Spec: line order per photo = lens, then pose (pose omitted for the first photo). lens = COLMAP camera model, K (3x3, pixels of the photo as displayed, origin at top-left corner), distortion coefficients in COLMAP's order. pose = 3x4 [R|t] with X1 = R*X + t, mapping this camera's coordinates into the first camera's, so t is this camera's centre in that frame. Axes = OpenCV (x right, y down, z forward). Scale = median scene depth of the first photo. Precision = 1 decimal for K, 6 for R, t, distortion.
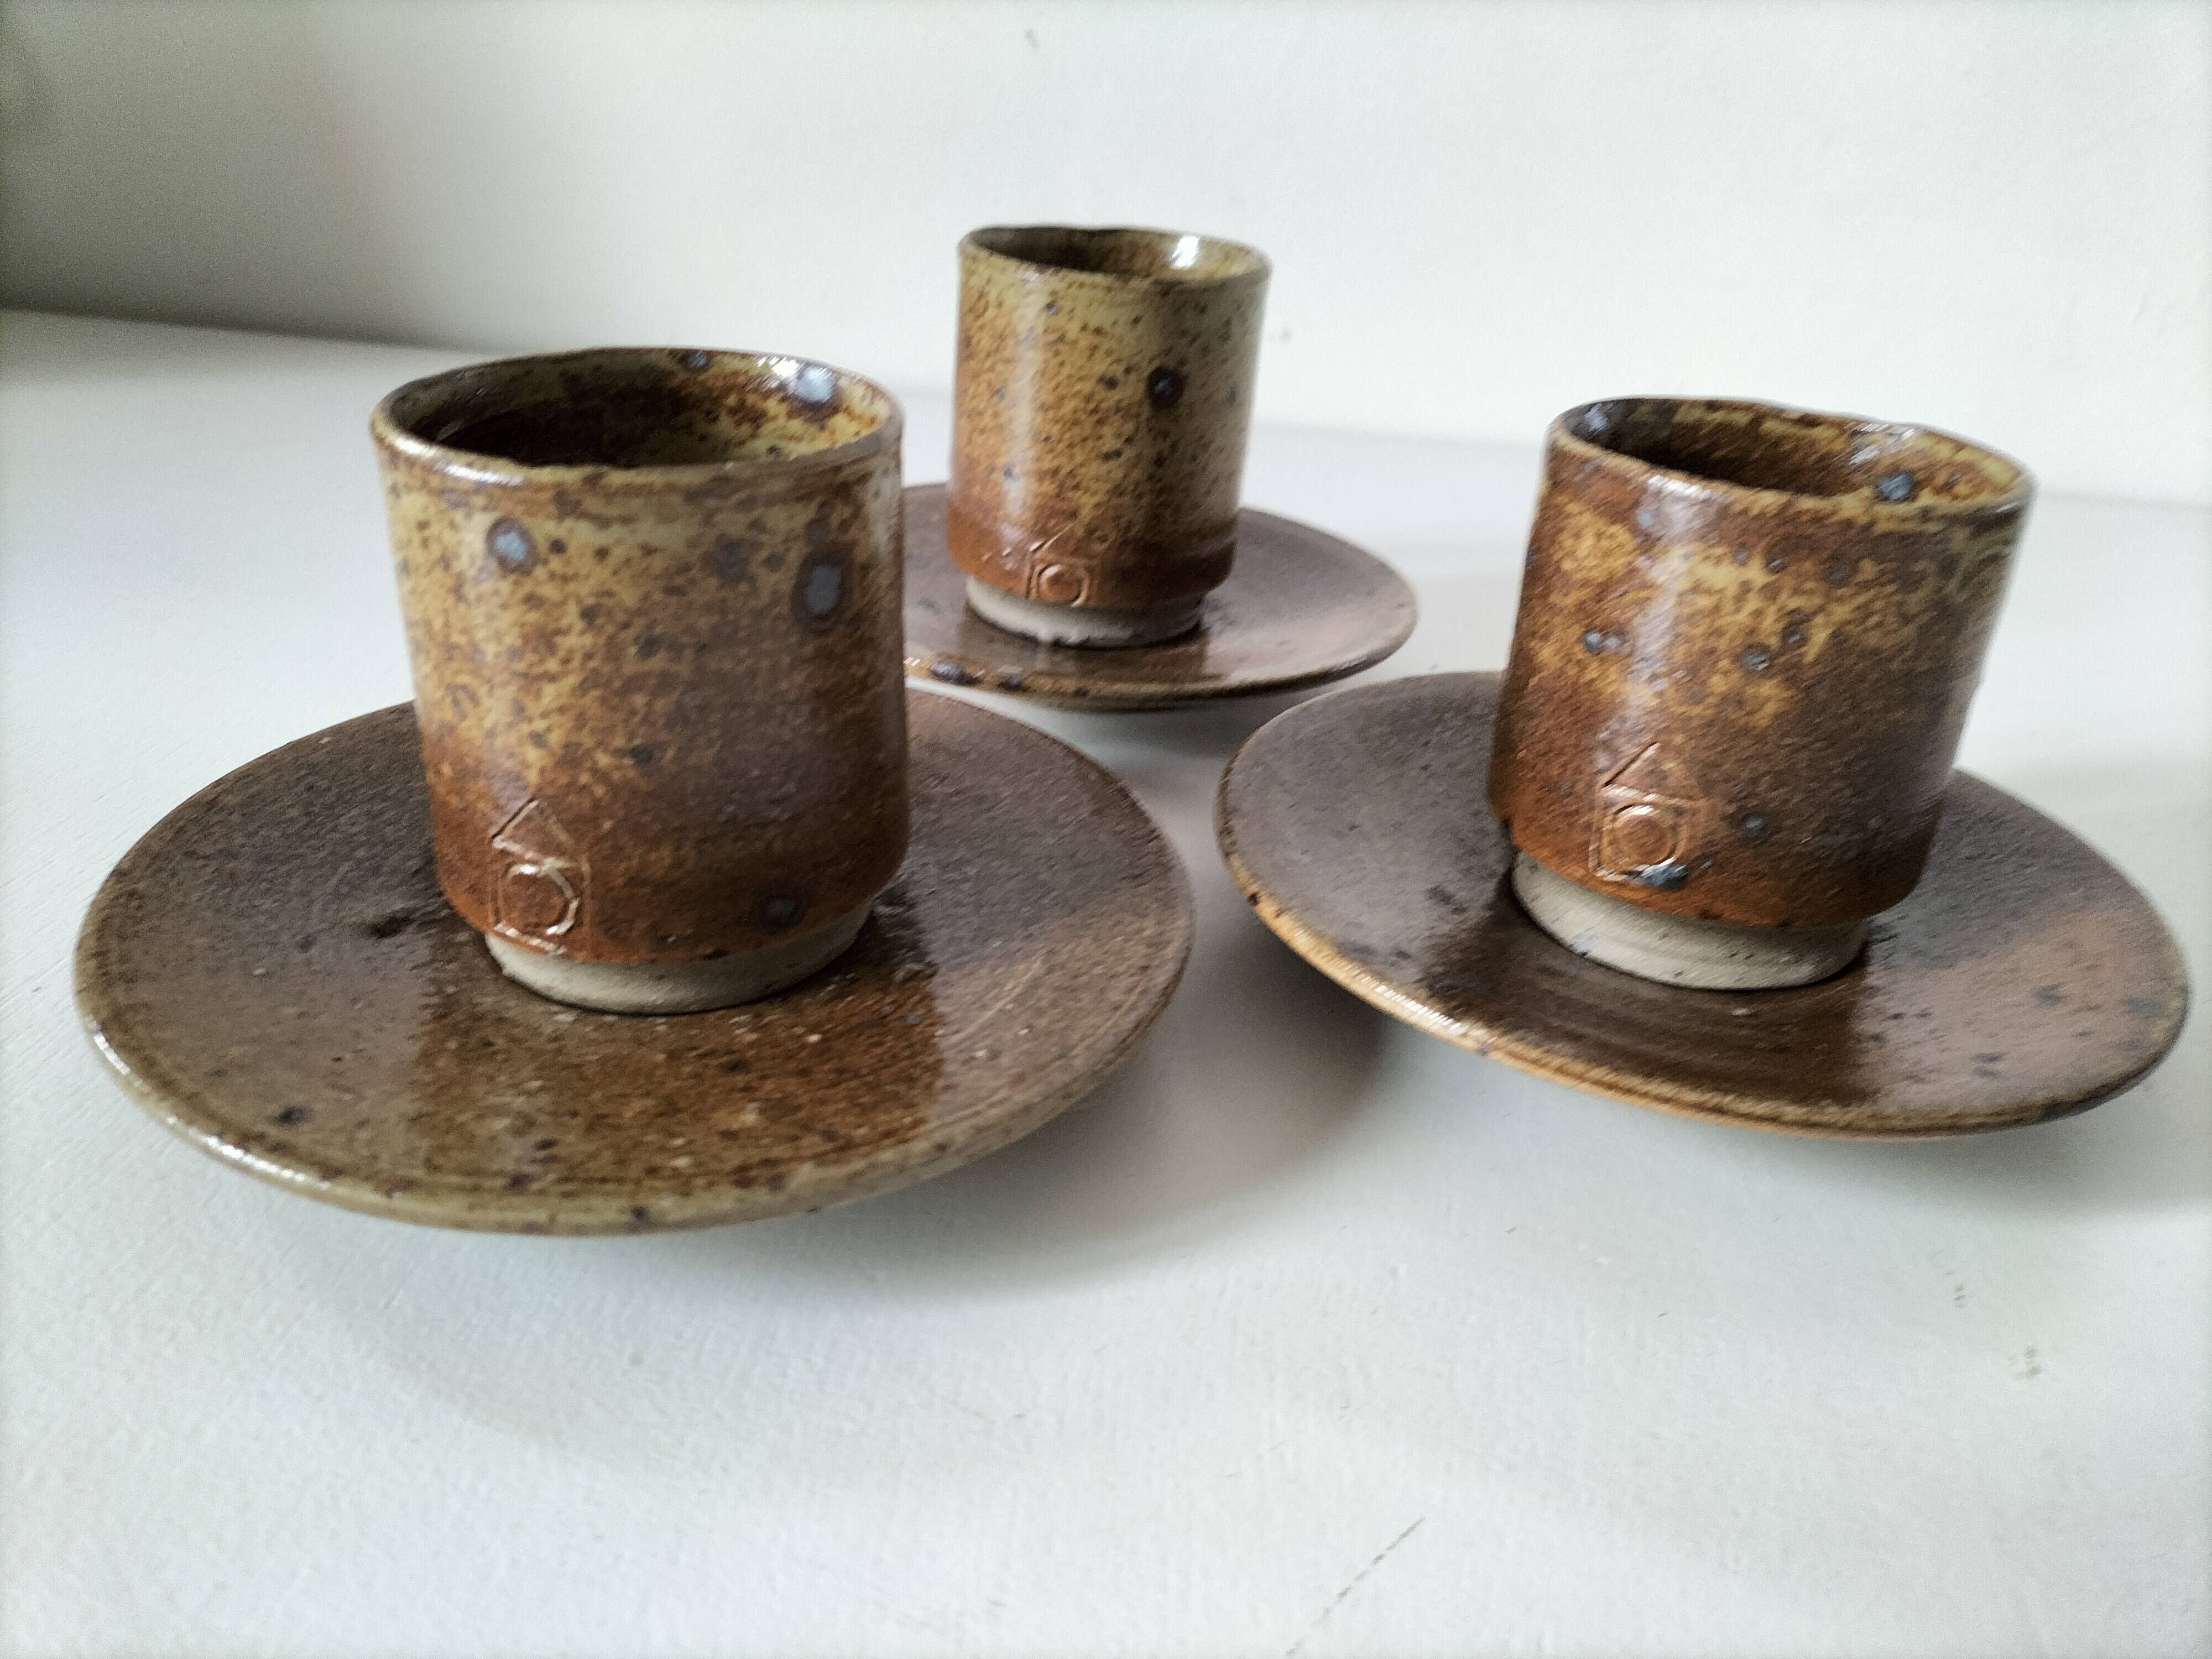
lens RADIAL K [[1726.1, 0, 1087.5], [0, 1726.1, 850.8], [0, 0, 1]] dist [0.068391, -0.158883]
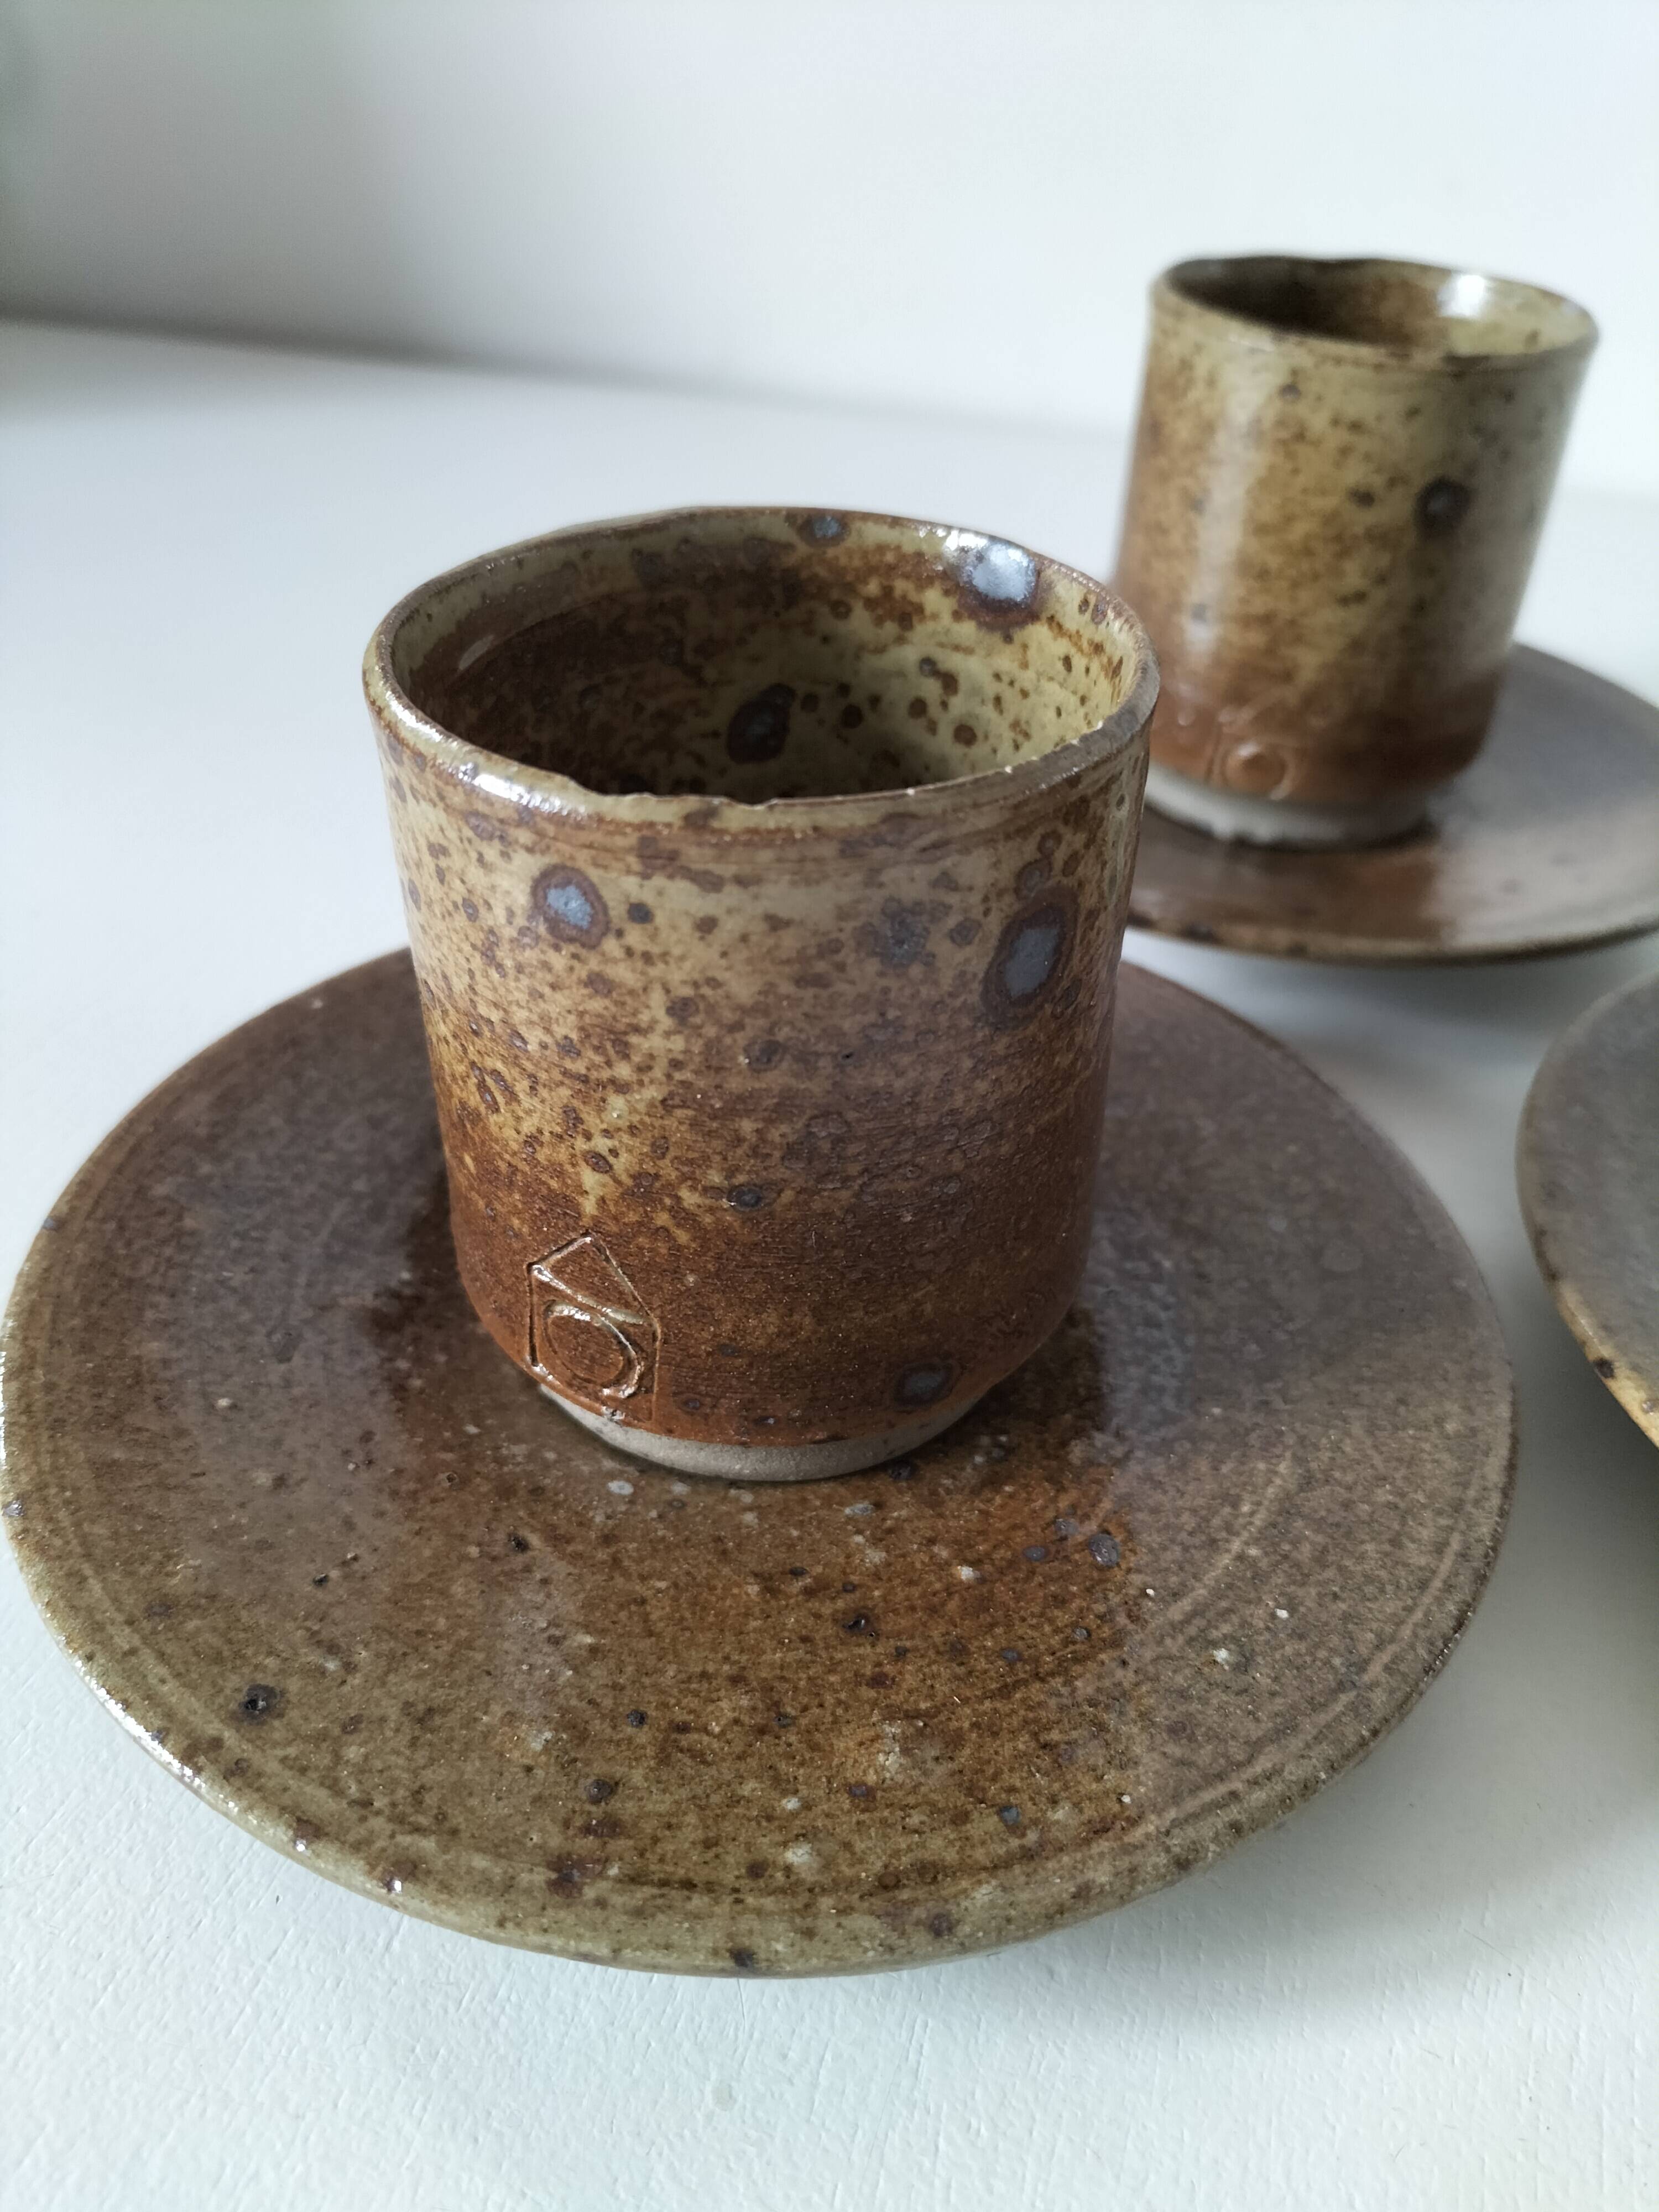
lens RADIAL K [[1726.1, 0, 831.1], [0, 1726.1, 1105.8], [0, 0, 1]] dist [0.068391, -0.158883]
pose [[0.988510, 0.063938, -0.136970, -0.132084], [-0.041336, 0.985938, 0.161918, -0.194703], [0.145397, -0.154395, 0.977252, 0.346581]]
